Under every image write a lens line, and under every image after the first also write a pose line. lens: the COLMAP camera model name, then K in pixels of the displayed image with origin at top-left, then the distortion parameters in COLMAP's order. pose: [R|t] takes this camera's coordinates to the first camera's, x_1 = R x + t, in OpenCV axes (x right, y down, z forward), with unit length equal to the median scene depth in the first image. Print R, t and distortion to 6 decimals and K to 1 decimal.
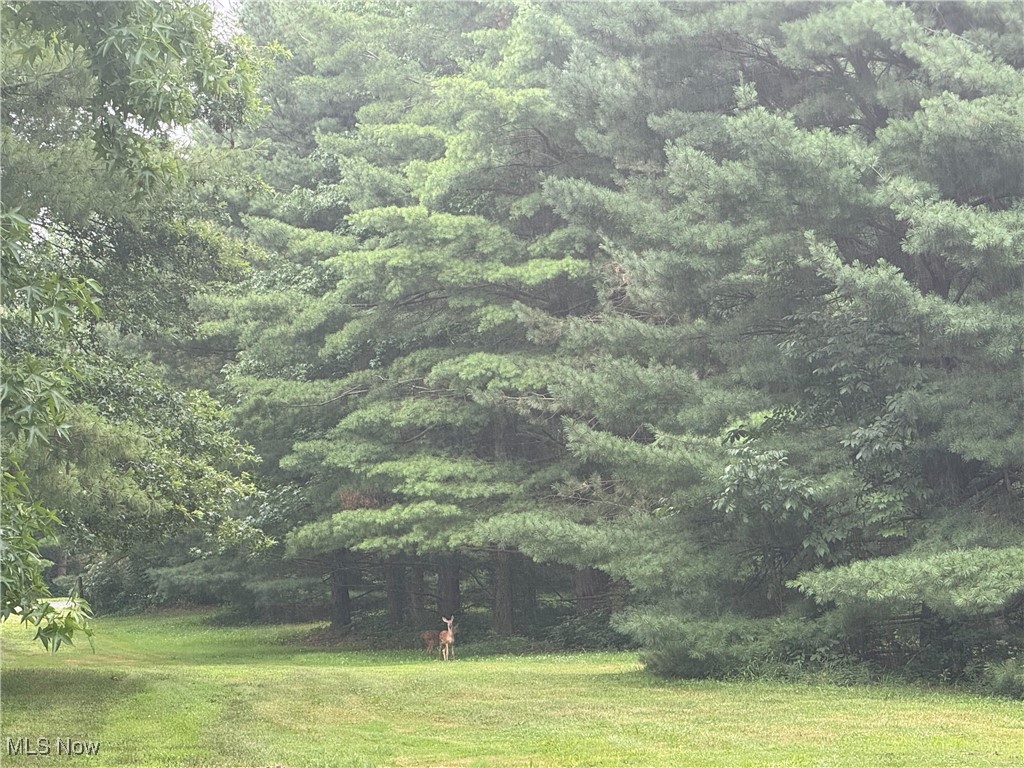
lens RADIAL K [[4430.4, 0, 511.5], [0, 4430.4, 384.2], [0, 0, 1]] dist [0.156050, 0.000000]
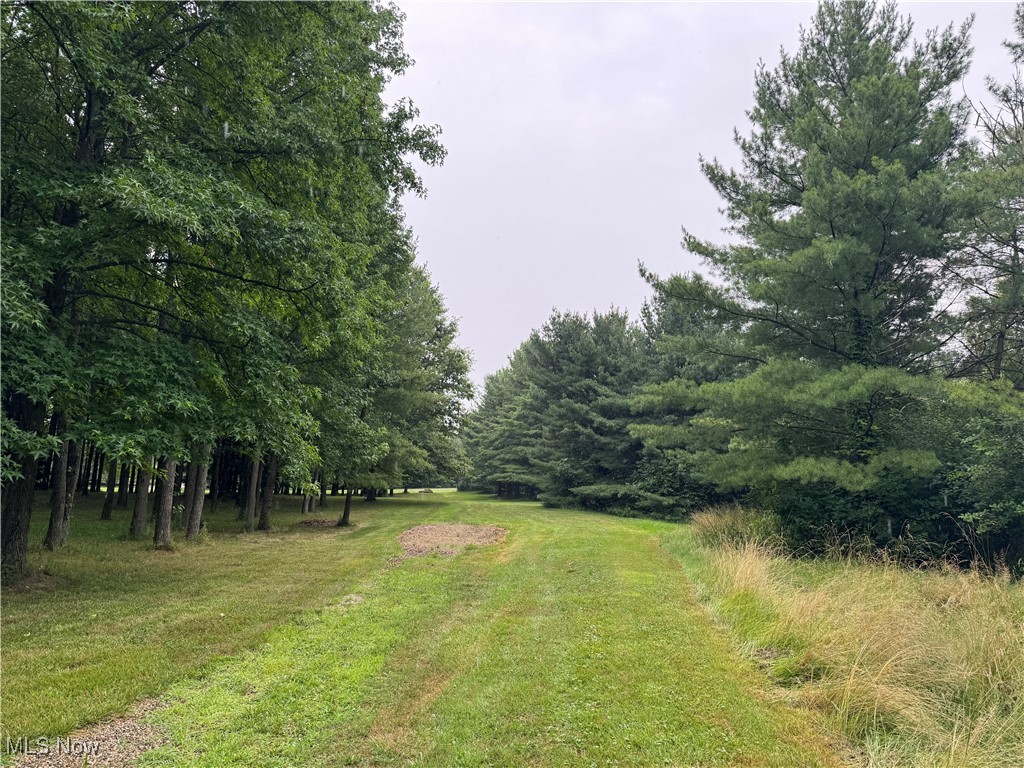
lens RADIAL K [[726.2, 0, 515.4], [0, 726.2, 382.3], [0, 0, 1]] dist [0.059272, -0.009017]
pose [[0.998561, 0.040090, -0.035605, 0.022784], [-0.043442, 0.994141, -0.098980, 0.006098], [0.031429, 0.100385, 0.994452, 0.130409]]
